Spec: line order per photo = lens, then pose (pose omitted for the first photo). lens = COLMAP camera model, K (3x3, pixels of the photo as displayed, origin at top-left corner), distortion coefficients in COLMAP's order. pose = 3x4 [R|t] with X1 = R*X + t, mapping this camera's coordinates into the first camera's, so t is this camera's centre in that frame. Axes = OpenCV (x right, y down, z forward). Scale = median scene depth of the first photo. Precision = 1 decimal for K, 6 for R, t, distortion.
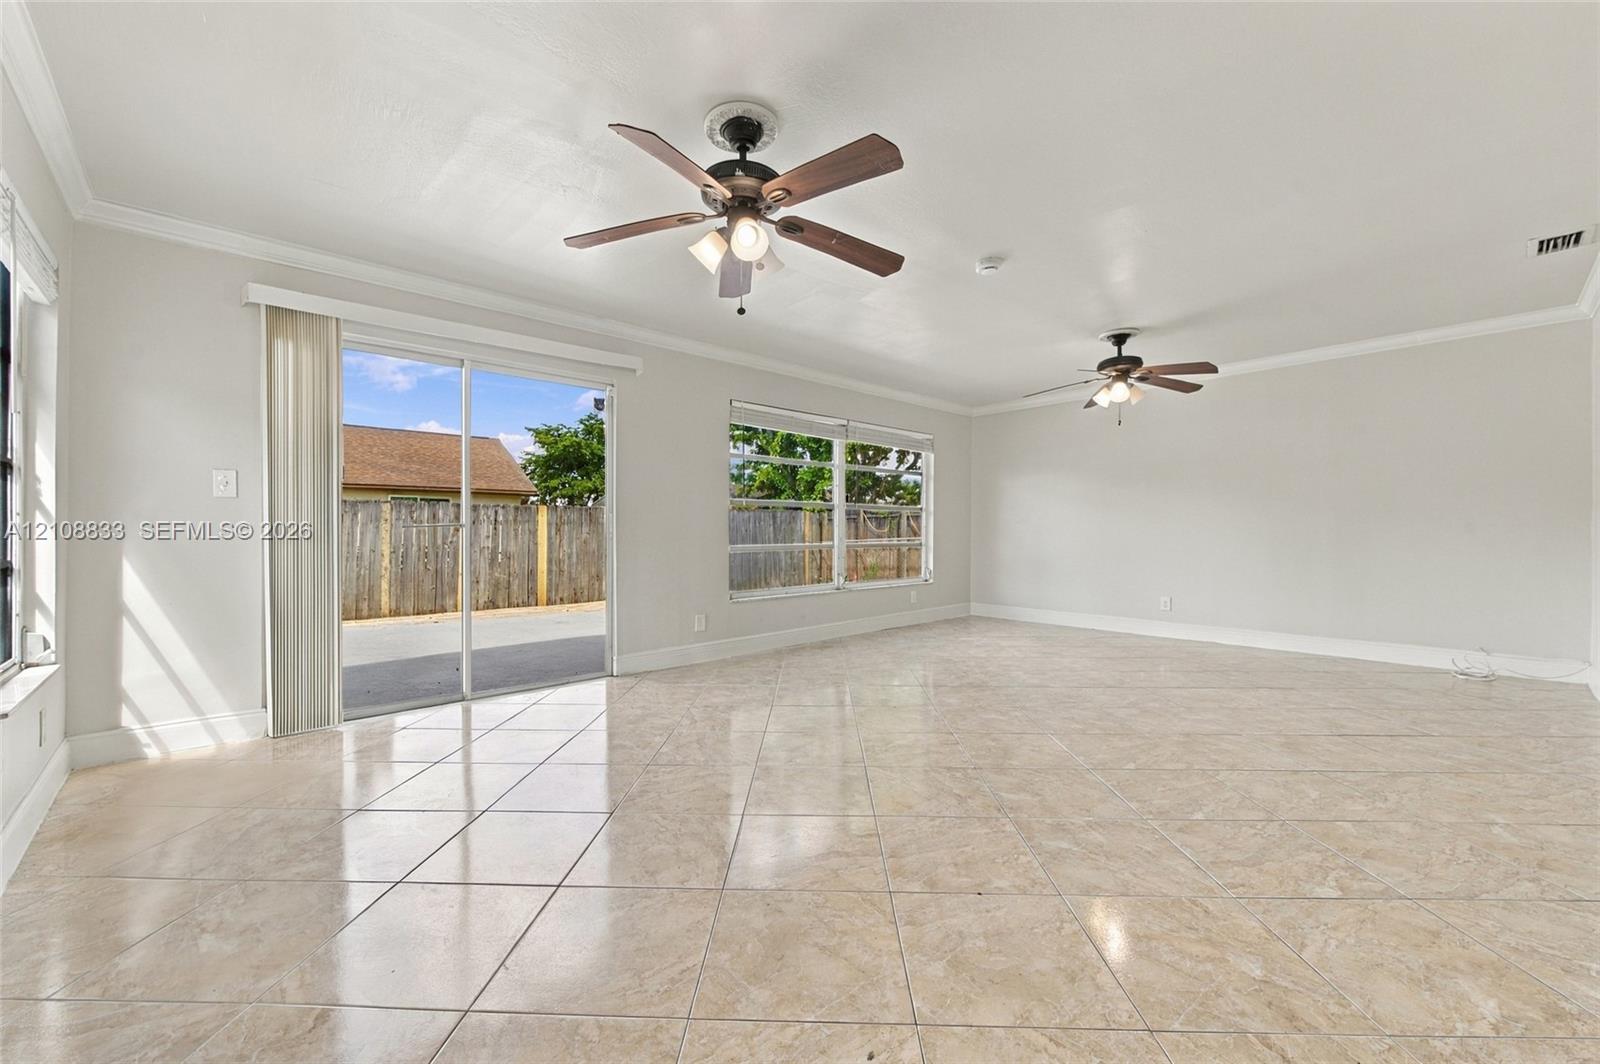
lens RADIAL K [[636.5, 0, 790.1], [0, 636.5, 532.3], [0, 0, 1]] dist [-0.000647, -0.001181]
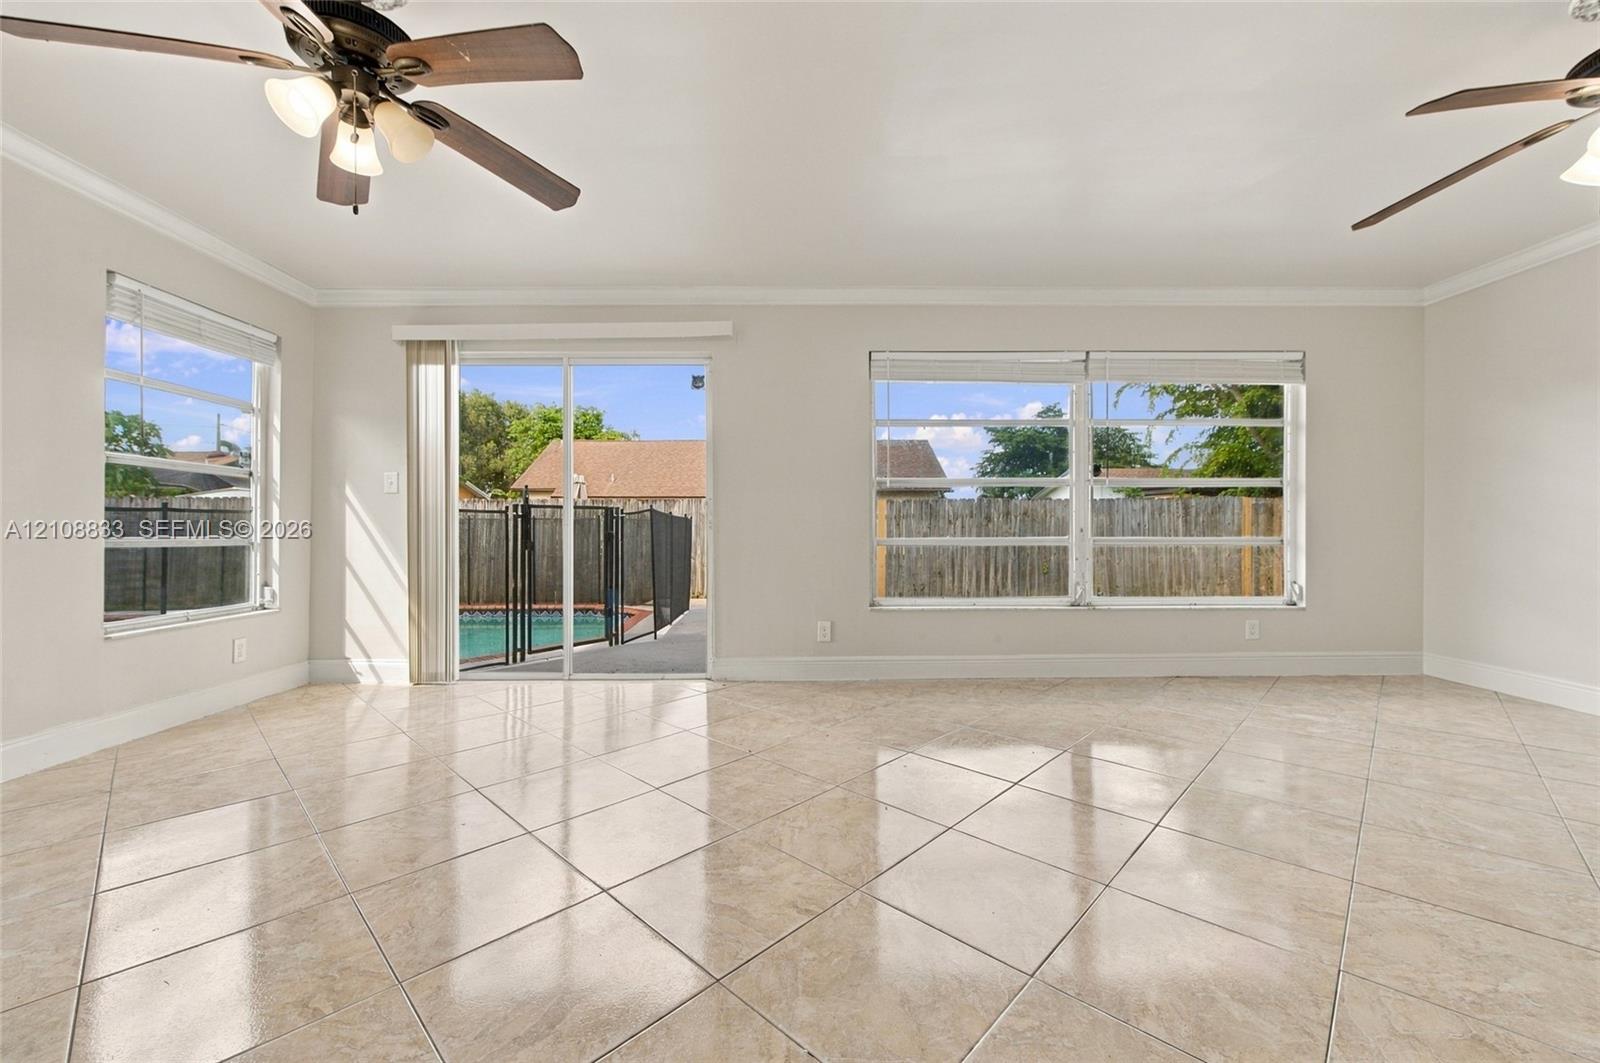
lens RADIAL K [[636.5, 0, 791.7], [0, 636.5, 538.9], [0, 0, 1]] dist [-0.000647, -0.001181]
pose [[0.743053, 0.010598, -0.669149, 0.267072], [-0.001143, 0.999893, 0.014567, 0.008054], [0.669232, -0.010059, 0.742986, 0.256710]]
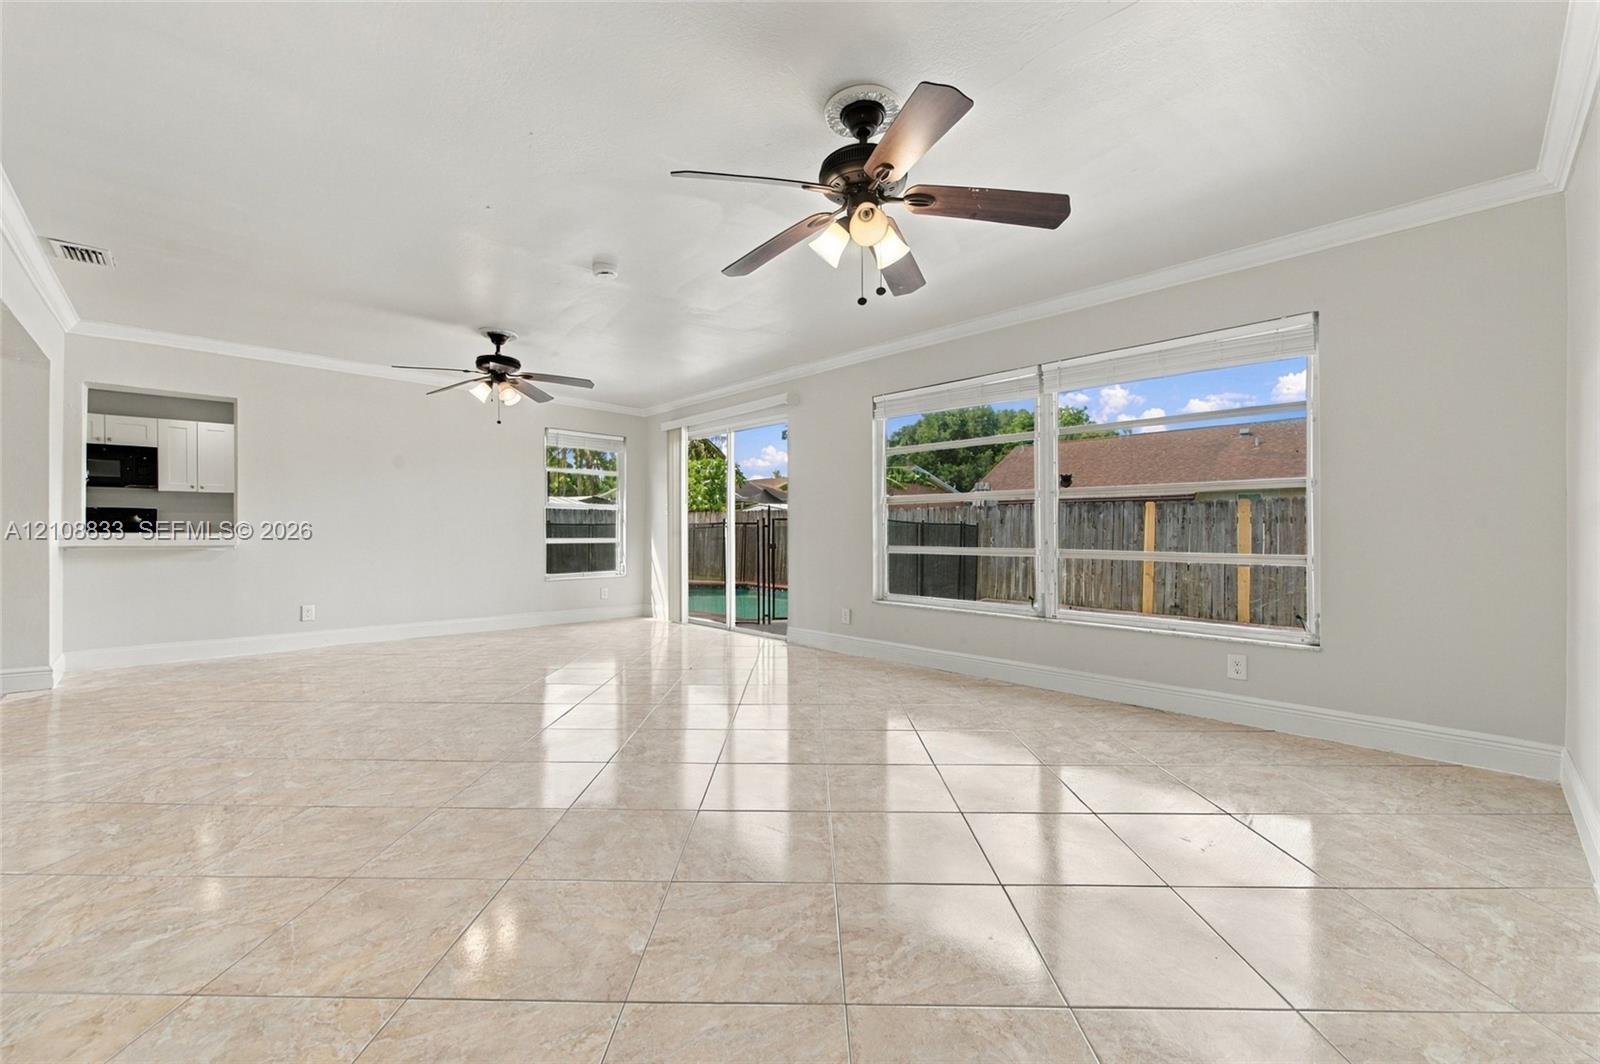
lens RADIAL K [[636.5, 0, 797.1], [0, 636.5, 527.3], [0, 0, 1]] dist [-0.000647, -0.001181]
pose [[0.020624, -0.003055, -0.999783, 0.663450], [-0.004772, 0.999984, -0.003154, -0.001863], [0.999776, 0.004836, 0.020609, 0.637843]]
